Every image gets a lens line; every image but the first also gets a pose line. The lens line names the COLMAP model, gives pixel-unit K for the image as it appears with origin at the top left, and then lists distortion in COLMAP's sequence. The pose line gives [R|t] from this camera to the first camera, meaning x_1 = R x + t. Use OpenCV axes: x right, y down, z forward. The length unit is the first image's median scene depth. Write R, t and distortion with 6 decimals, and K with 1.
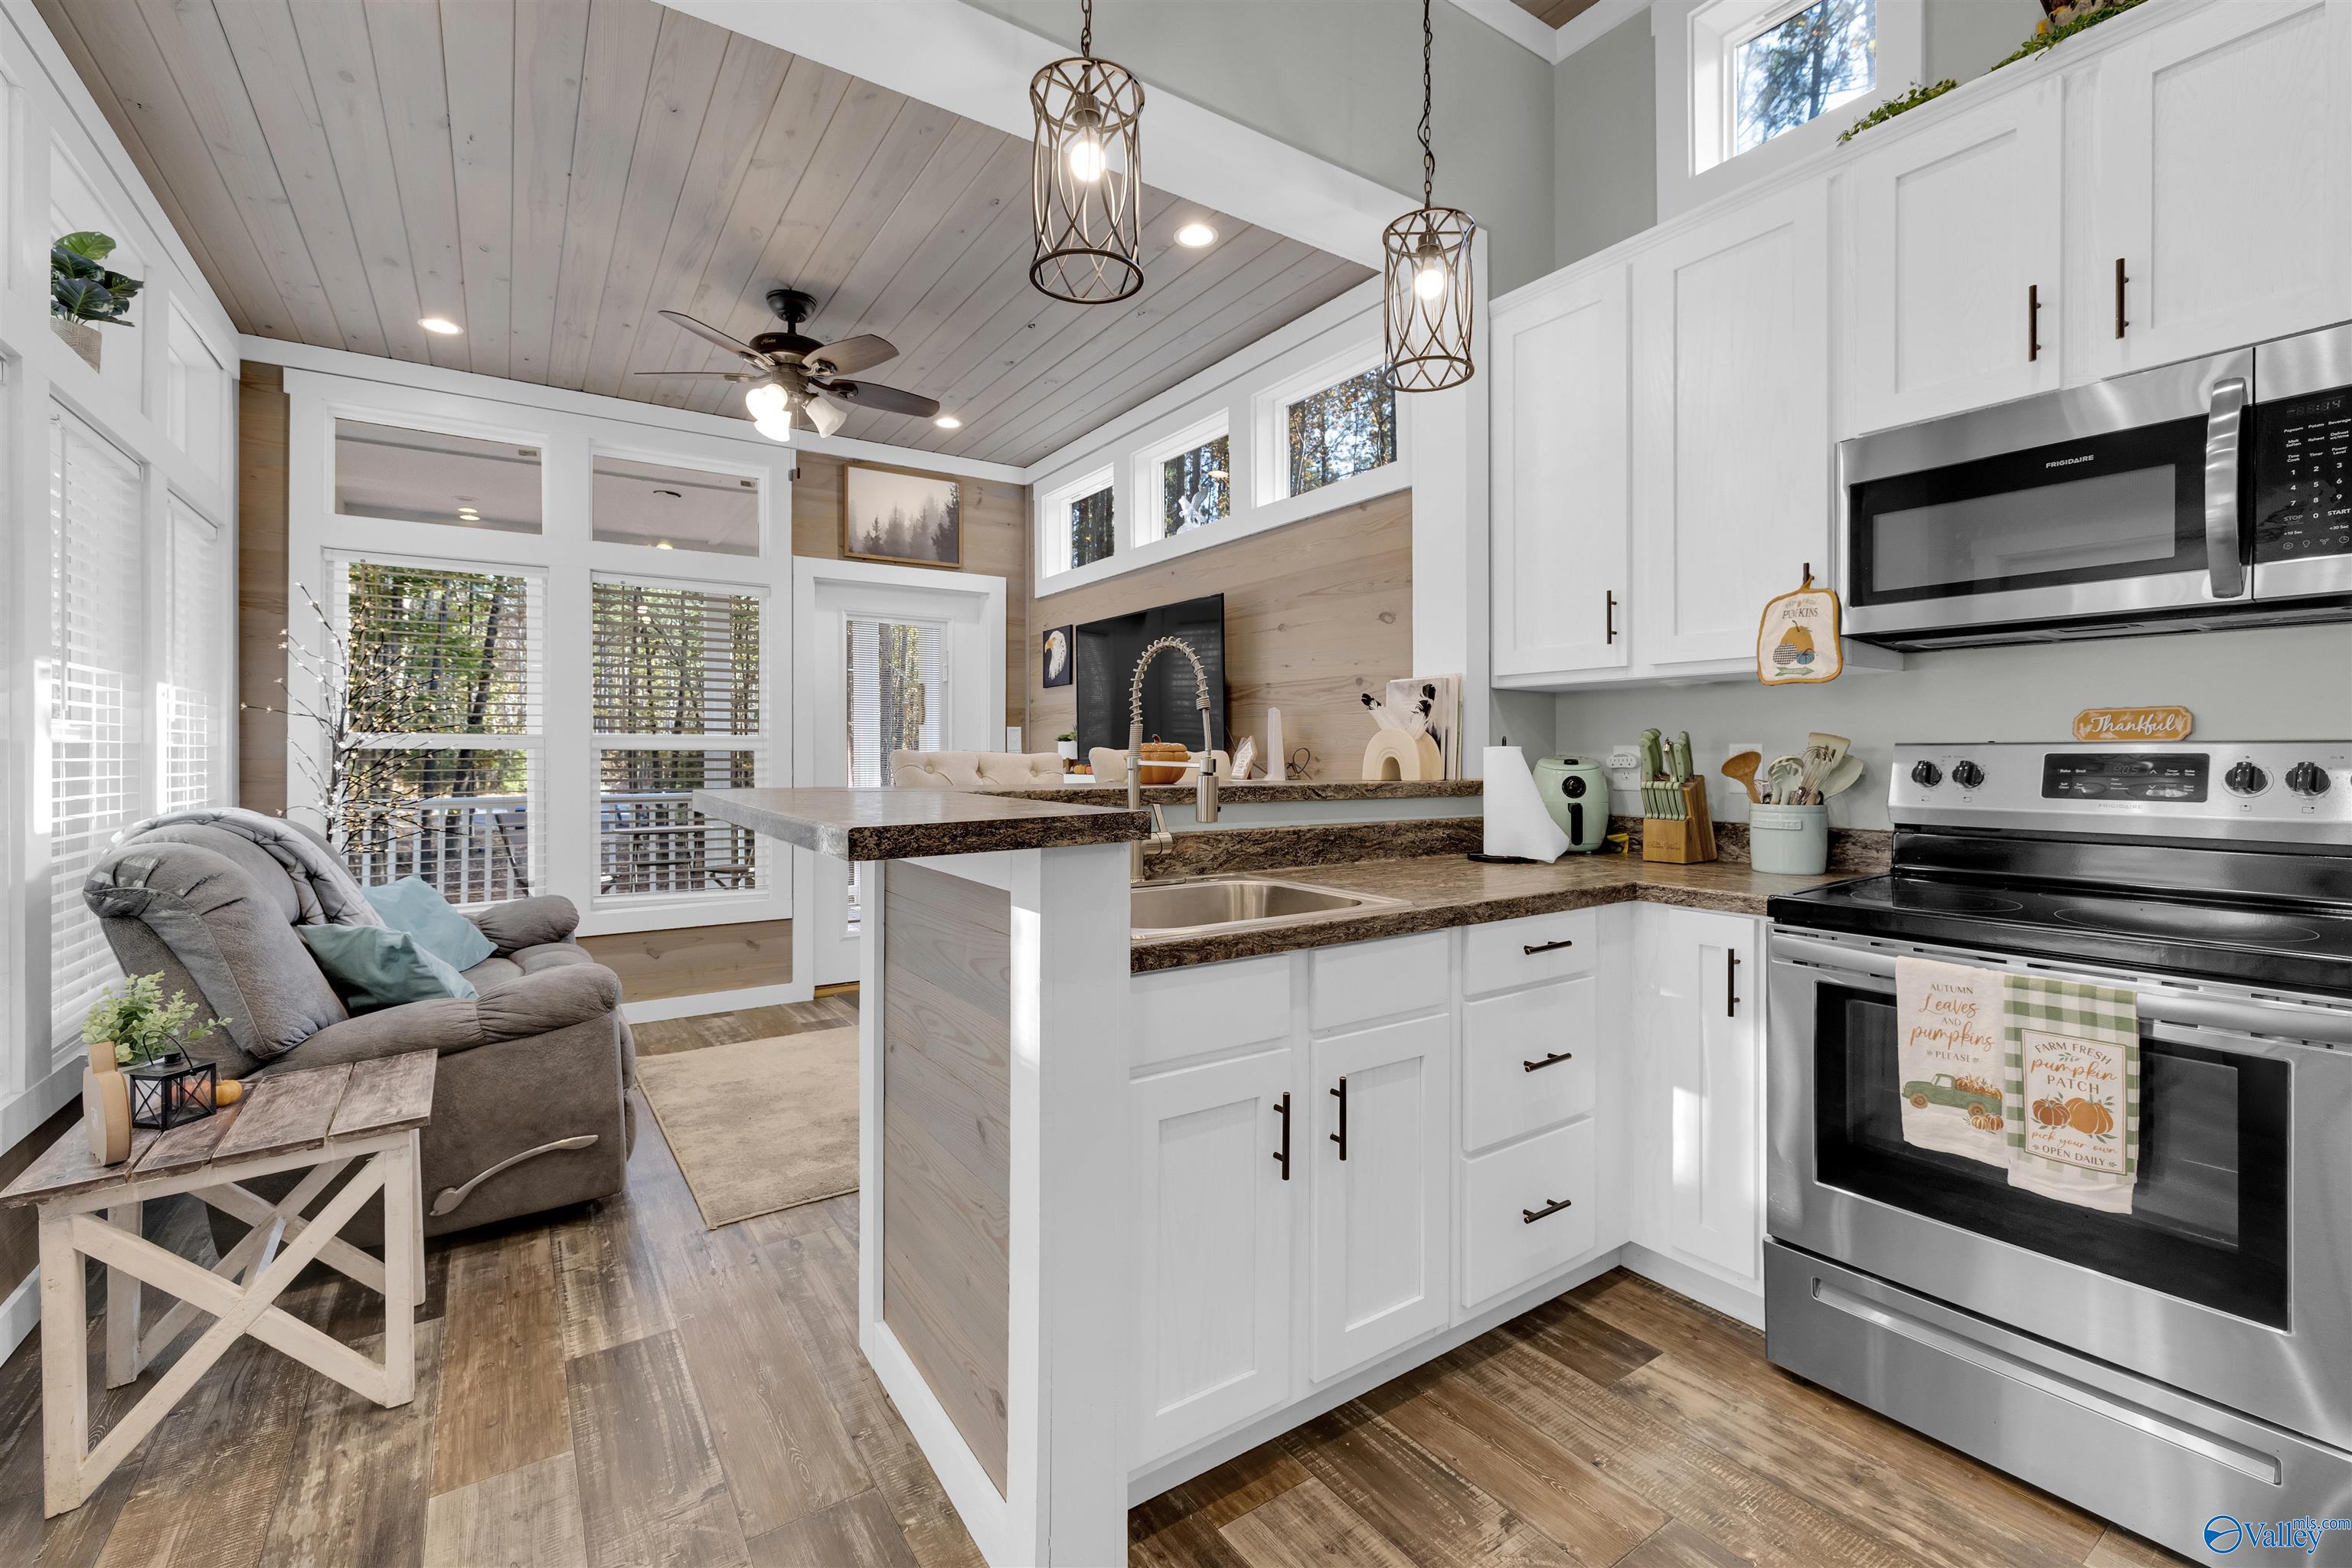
lens RADIAL K [[998.4, 0, 1170.4], [0, 998.4, 755.7], [0, 0, 1]] dist [0.000650, -0.000410]
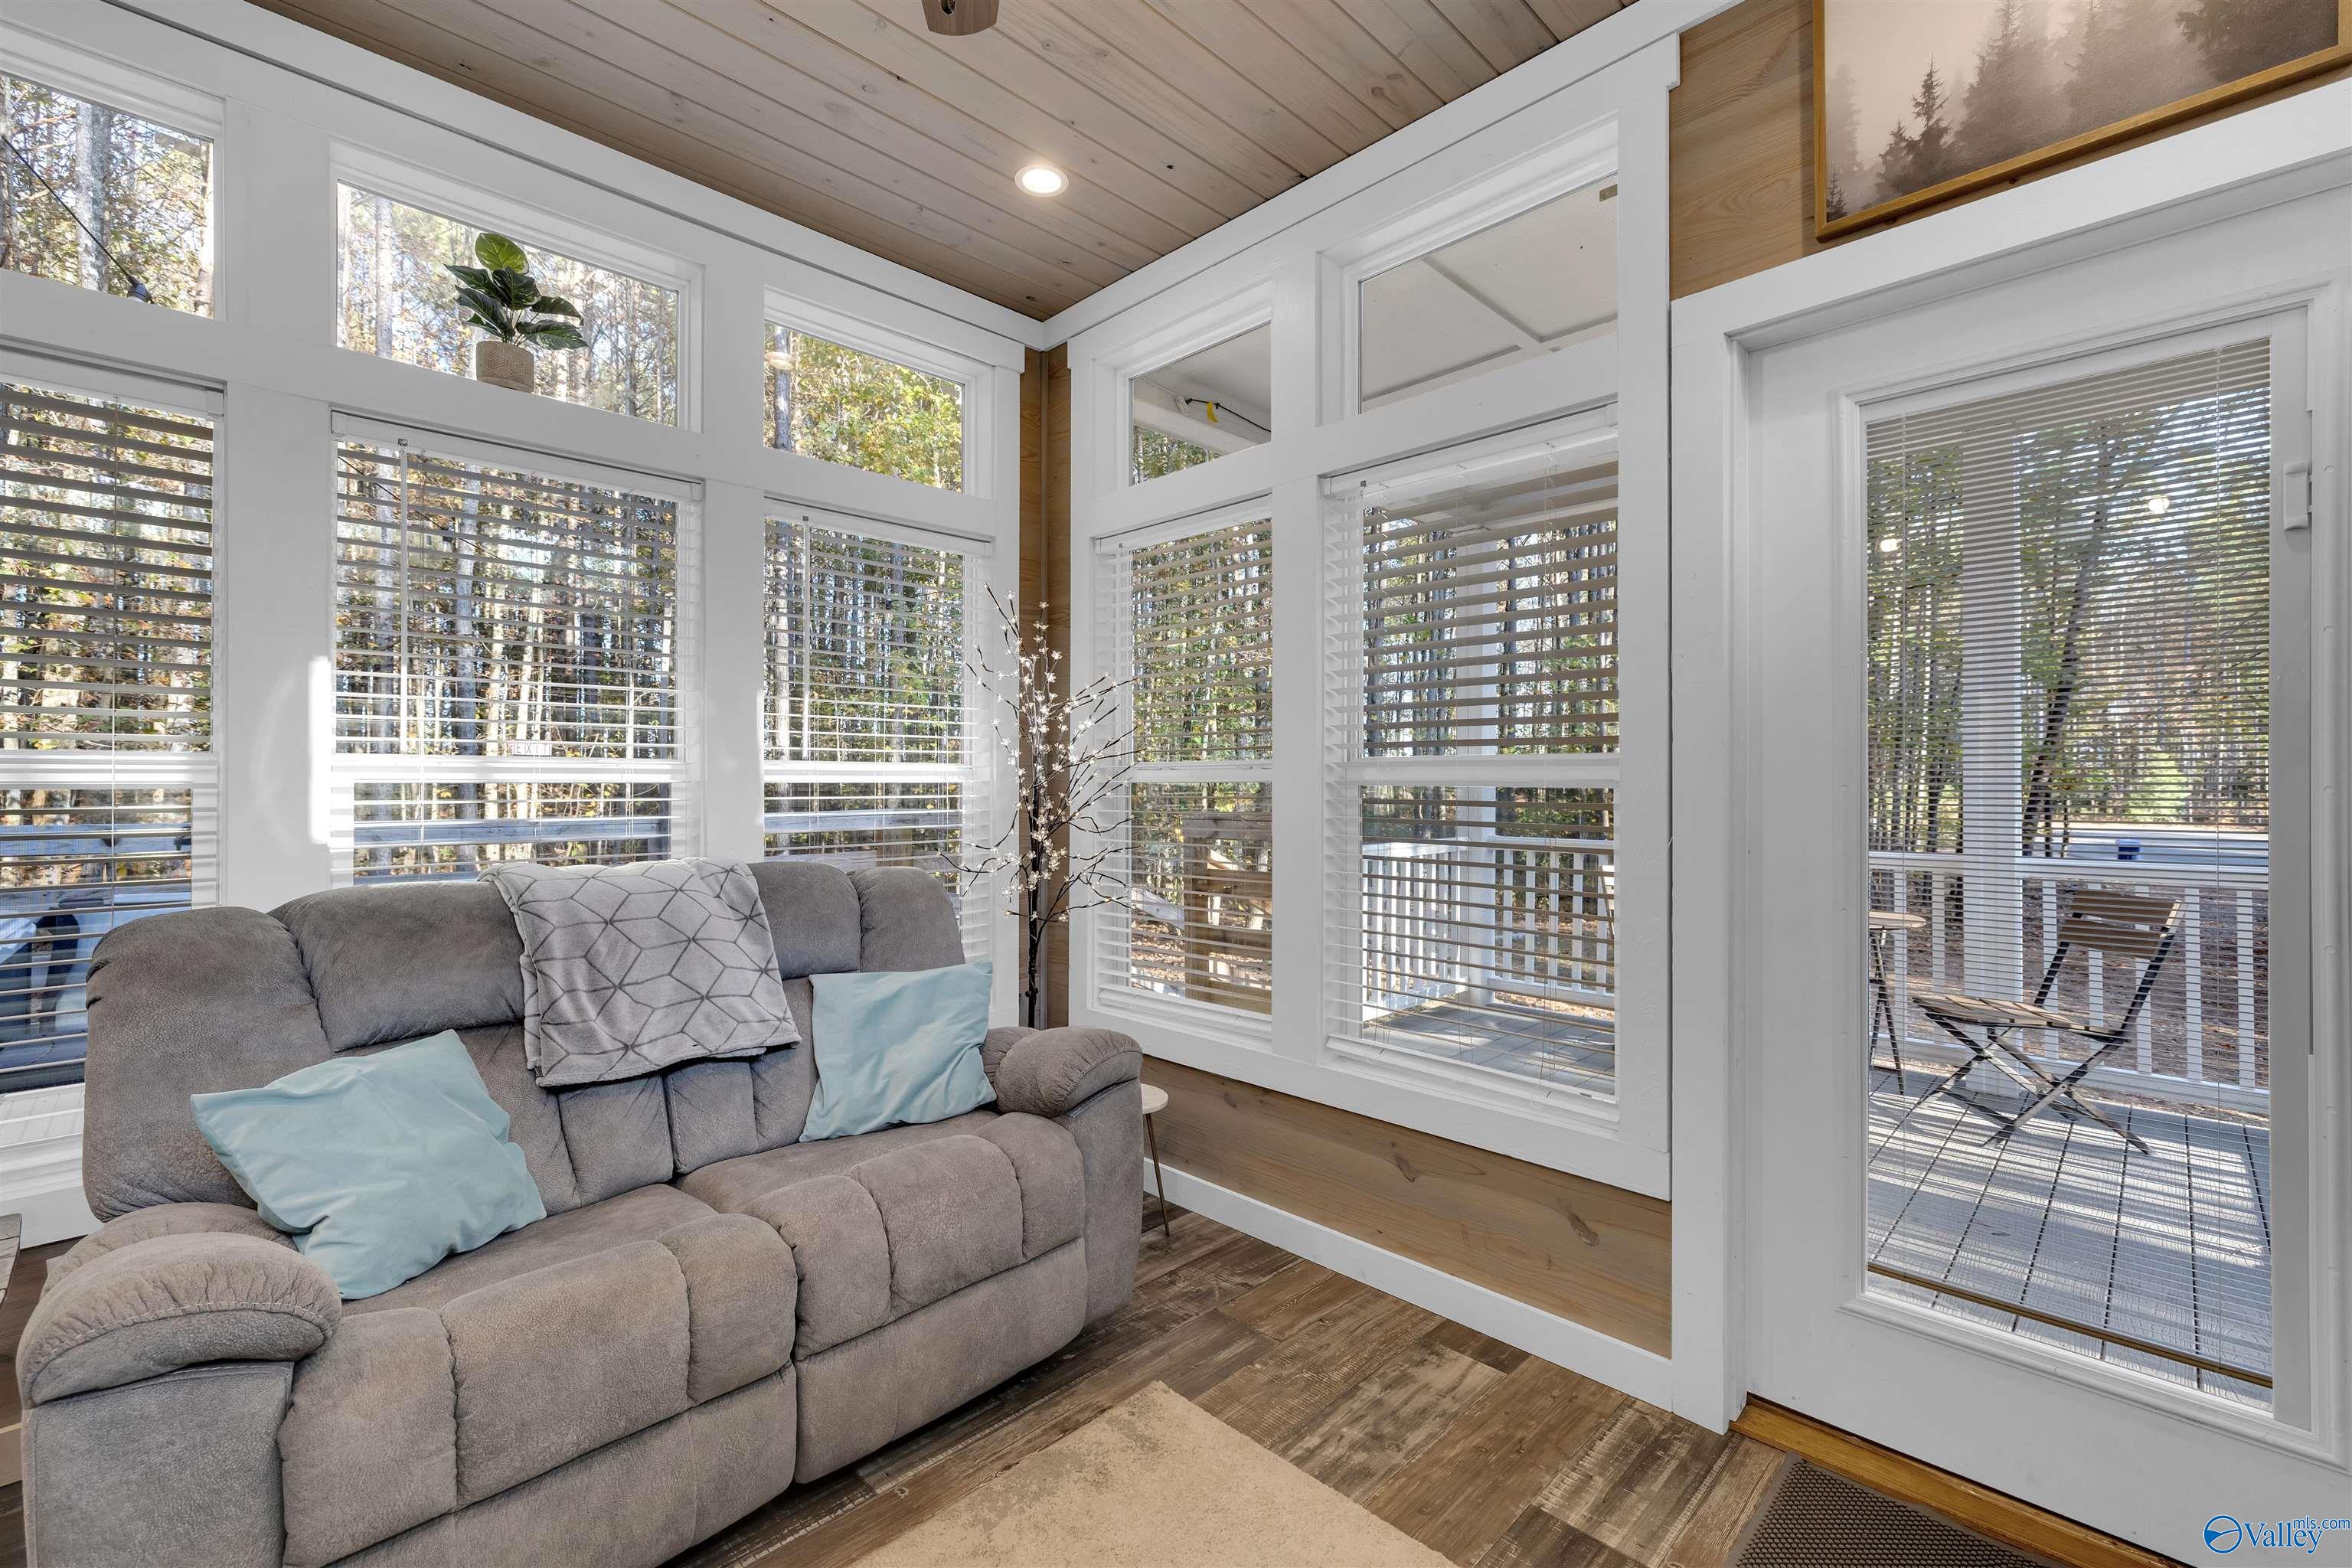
lens RADIAL K [[990.1, 0, 1167.6], [0, 990.1, 779.9], [0, 0, 1]] dist [0.001123, -0.000010]
pose [[0.184581, 0.000310, -0.982817, -0.052493], [0.002463, 0.999997, 0.000778, -0.020053], [0.982814, -0.002564, 0.184579, 1.657680]]
